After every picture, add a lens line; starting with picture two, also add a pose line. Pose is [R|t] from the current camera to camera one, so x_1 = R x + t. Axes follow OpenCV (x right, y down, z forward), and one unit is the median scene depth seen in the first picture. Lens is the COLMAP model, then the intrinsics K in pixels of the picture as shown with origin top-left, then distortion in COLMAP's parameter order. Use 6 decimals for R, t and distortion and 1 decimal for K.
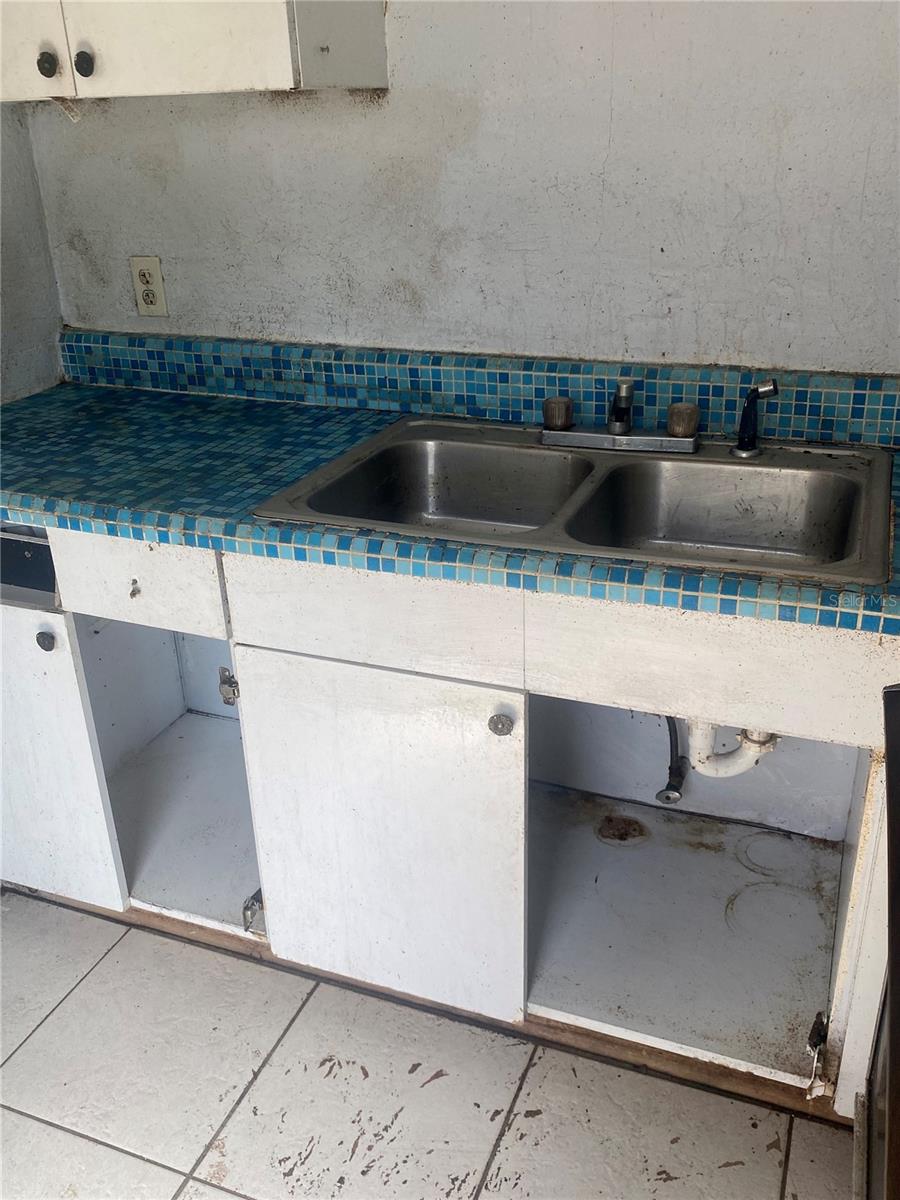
lens RADIAL K [[1057.8, 0, 450.0], [0, 1057.8, 600.0], [0, 0, 1]] dist [-0.000025, -0.010949]
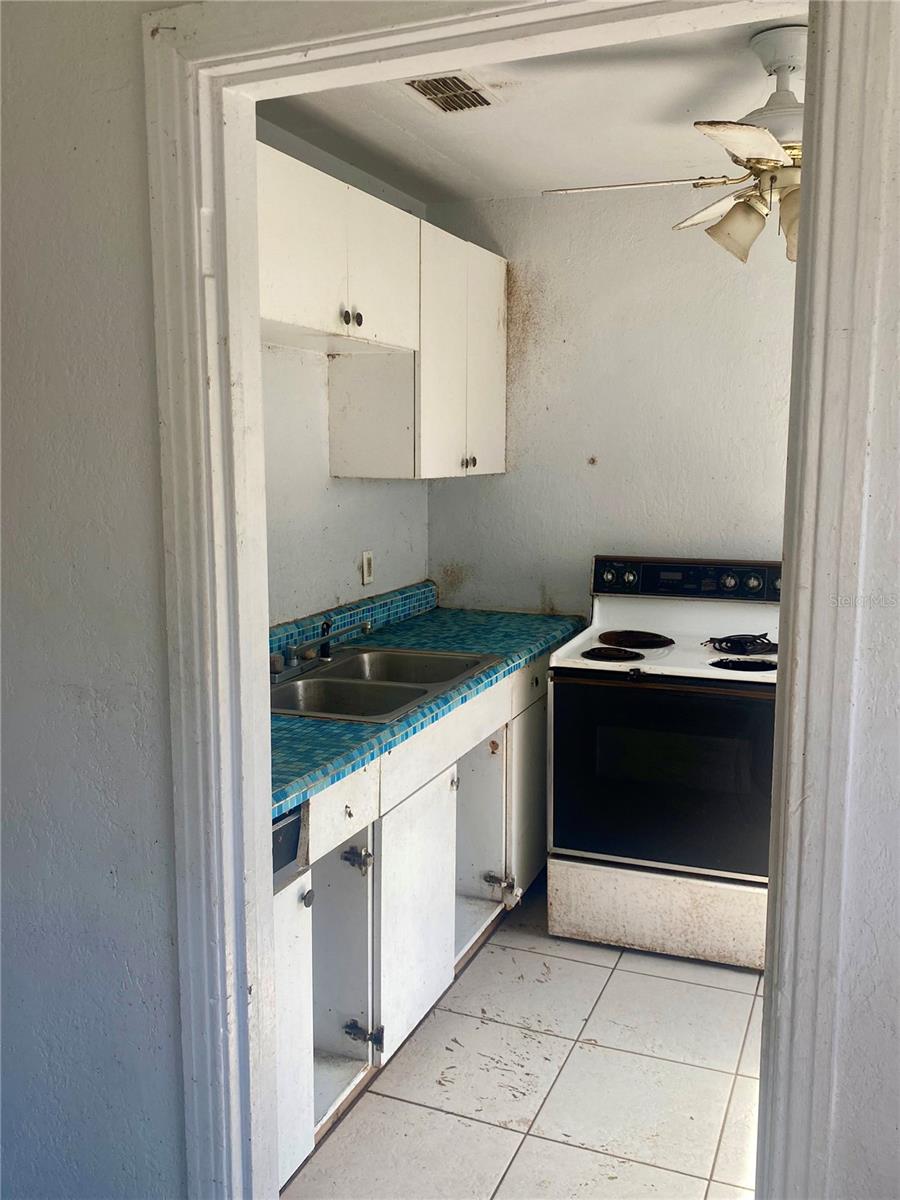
lens RADIAL K [[1057.8, 0, 450.0], [0, 1057.8, 600.0], [0, 0, 1]] dist [-0.000025, -0.010949]
pose [[0.020881, -0.119400, 0.992627, -1.639172], [0.423173, 0.900577, 0.099425, -0.342823], [-0.905808, 0.417977, 0.069332, 0.656389]]
